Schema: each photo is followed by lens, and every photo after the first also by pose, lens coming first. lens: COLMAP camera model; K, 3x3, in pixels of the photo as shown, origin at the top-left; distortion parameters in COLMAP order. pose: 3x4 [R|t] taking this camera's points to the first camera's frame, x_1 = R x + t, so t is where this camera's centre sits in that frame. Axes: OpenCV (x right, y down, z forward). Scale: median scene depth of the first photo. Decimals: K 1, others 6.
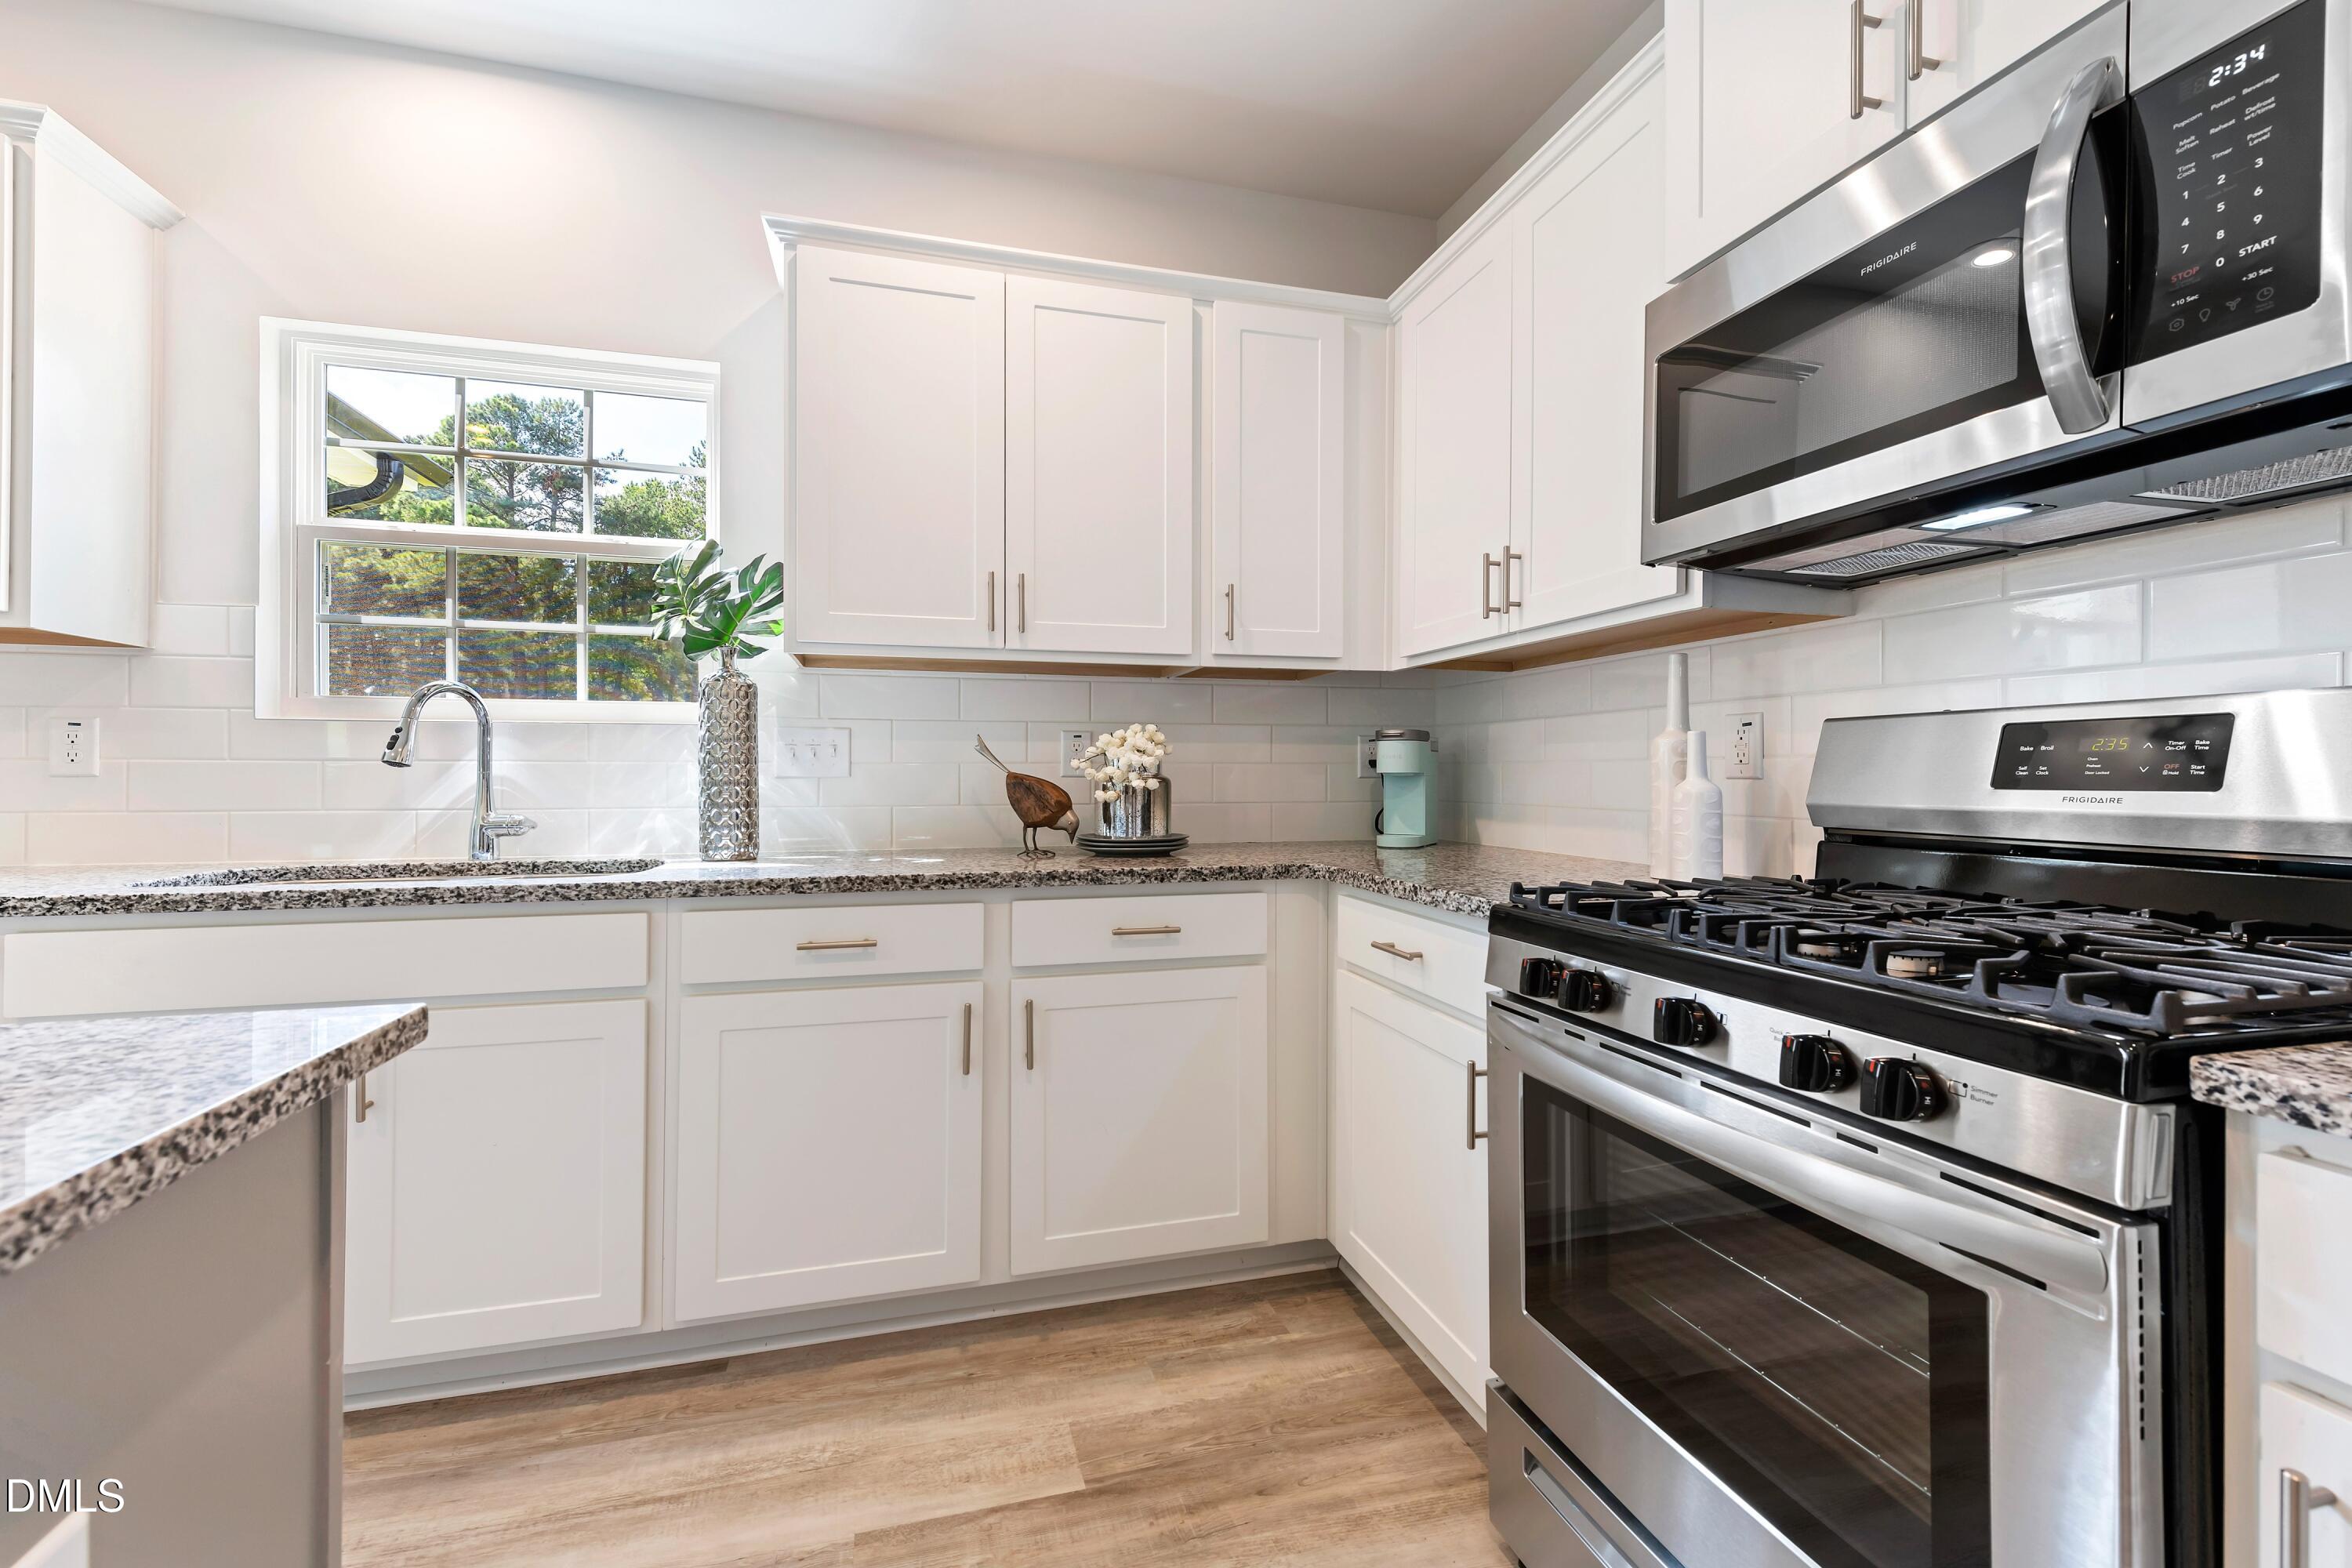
lens RADIAL K [[932.5, 0, 1155.8], [0, 932.5, 773.7], [0, 0, 1]] dist [0.000986, -0.000731]
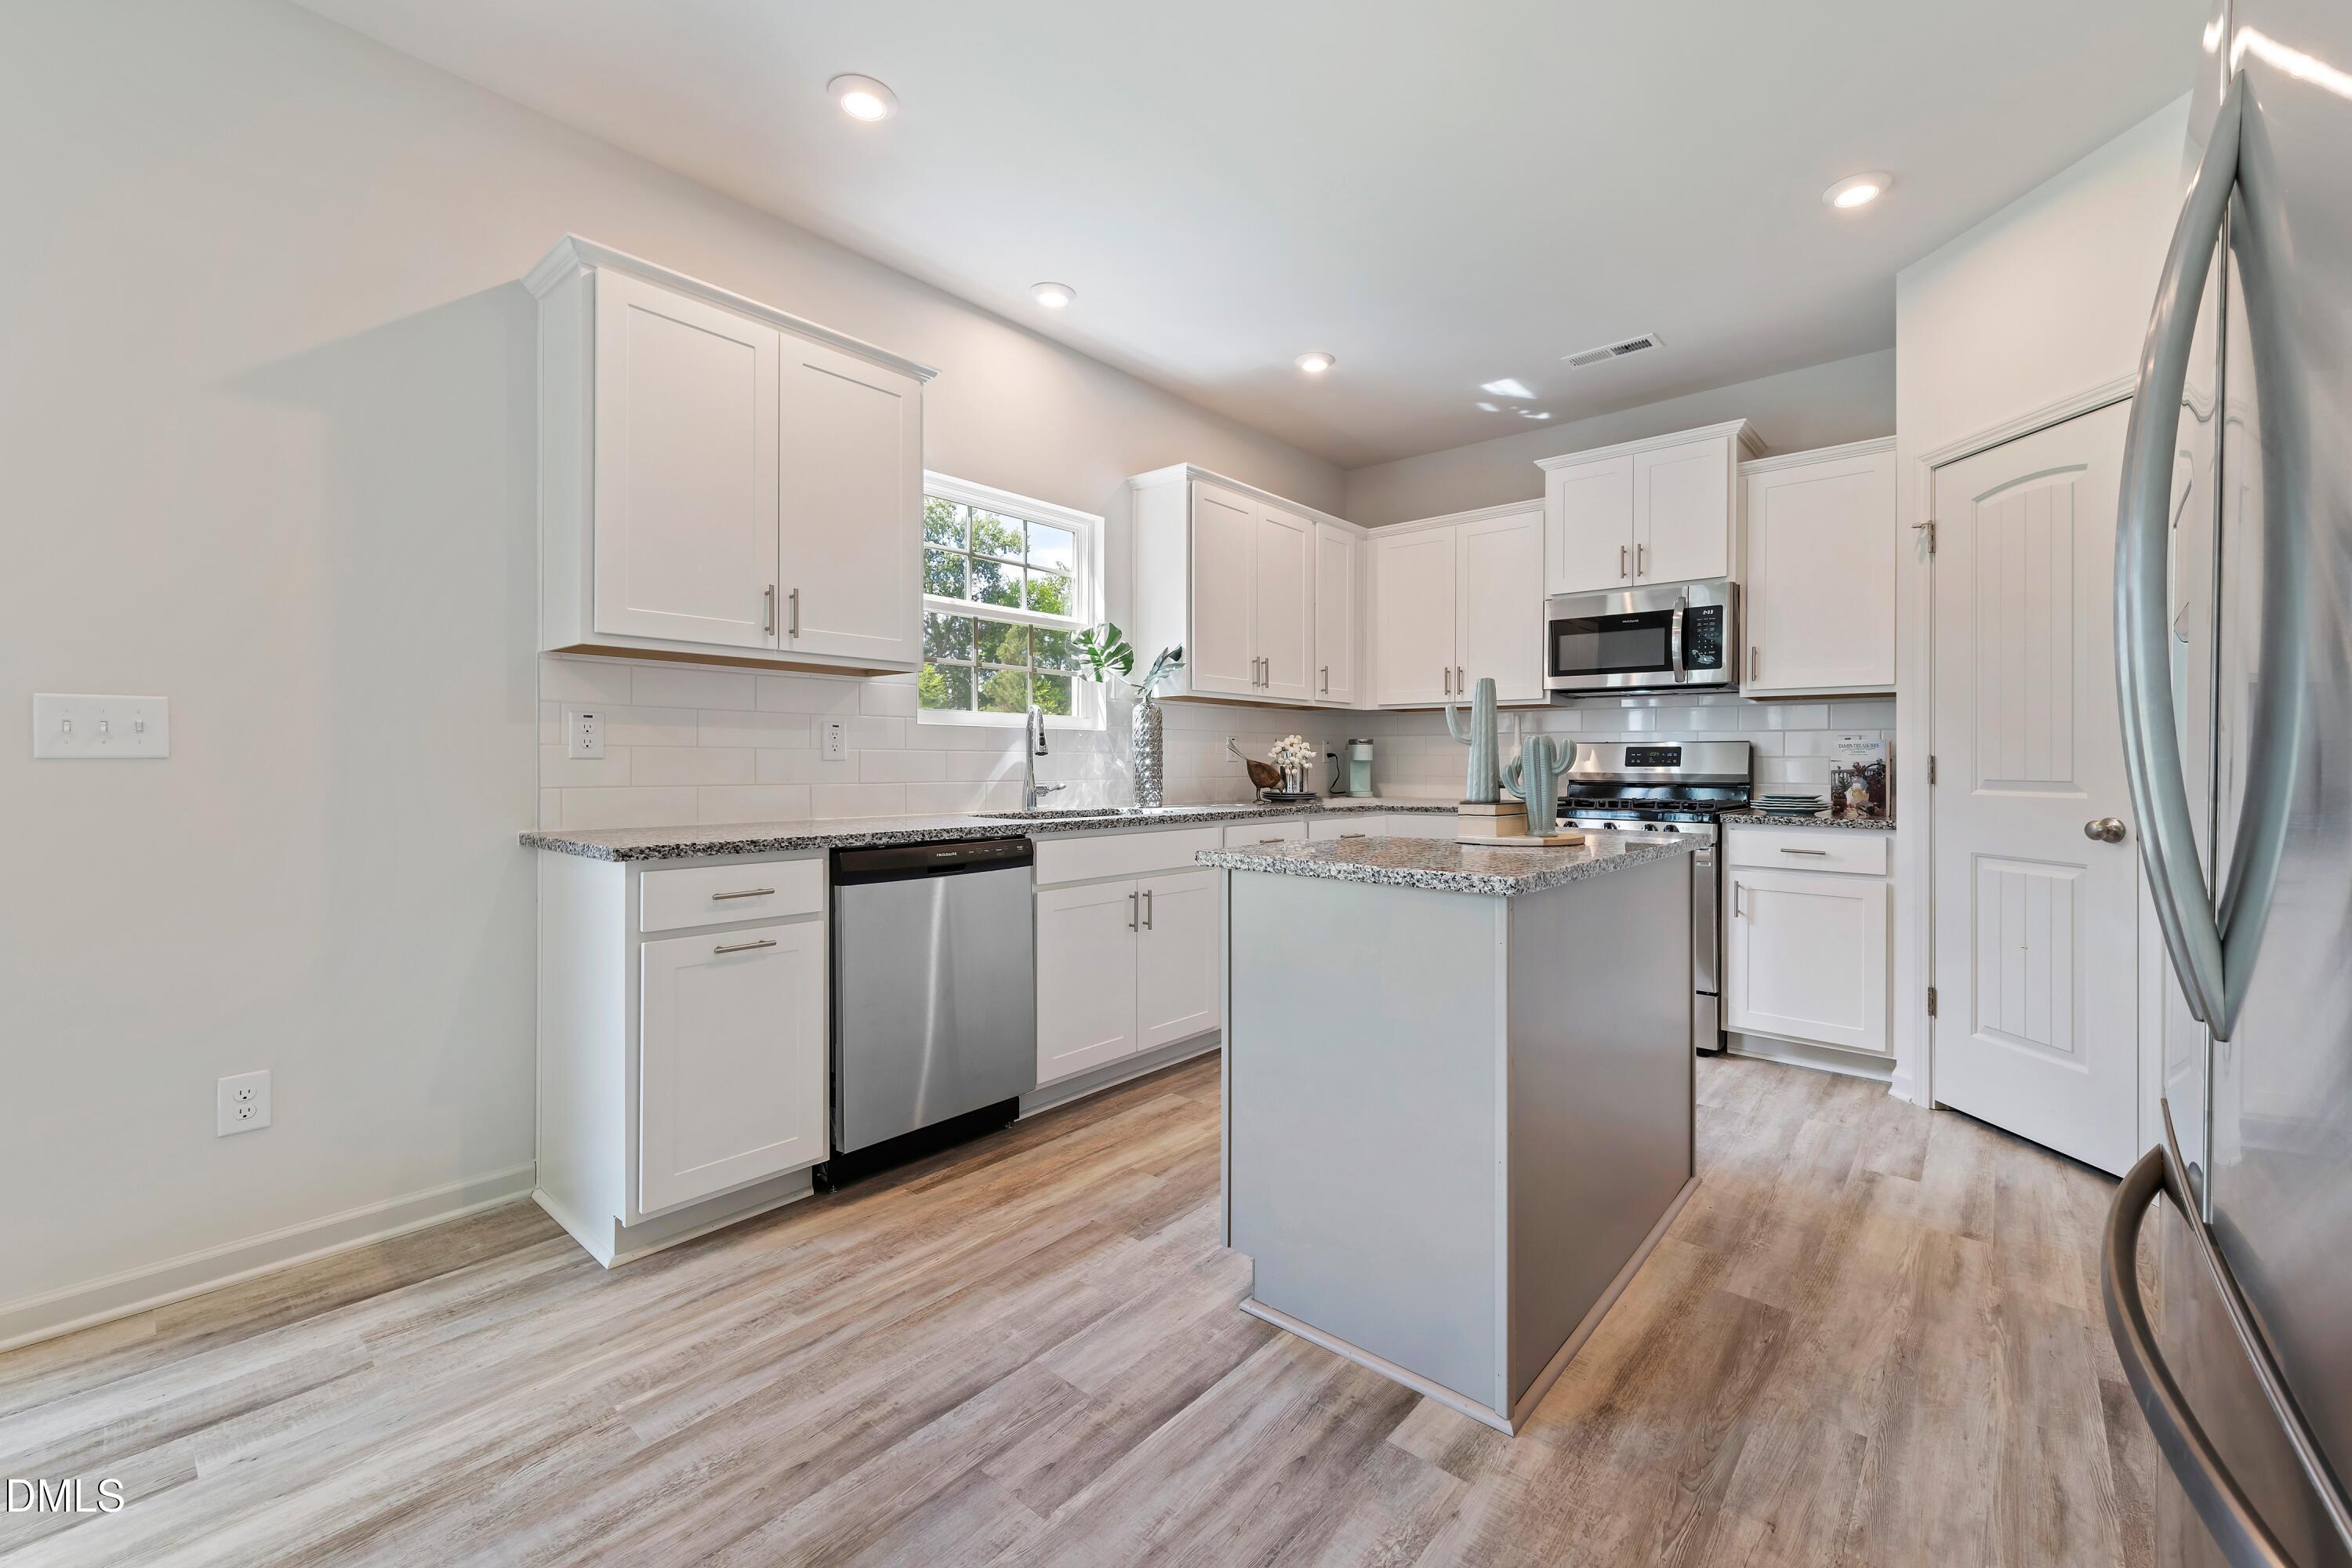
lens RADIAL K [[932.5, 0, 1195.2], [0, 932.5, 773.3], [0, 0, 1]] dist [0.000986, -0.000731]
pose [[0.818788, -0.004260, 0.574080, -1.388242], [-0.003489, 0.999917, 0.012396, 0.004115], [-0.574085, -0.012153, 0.818705, -0.518063]]
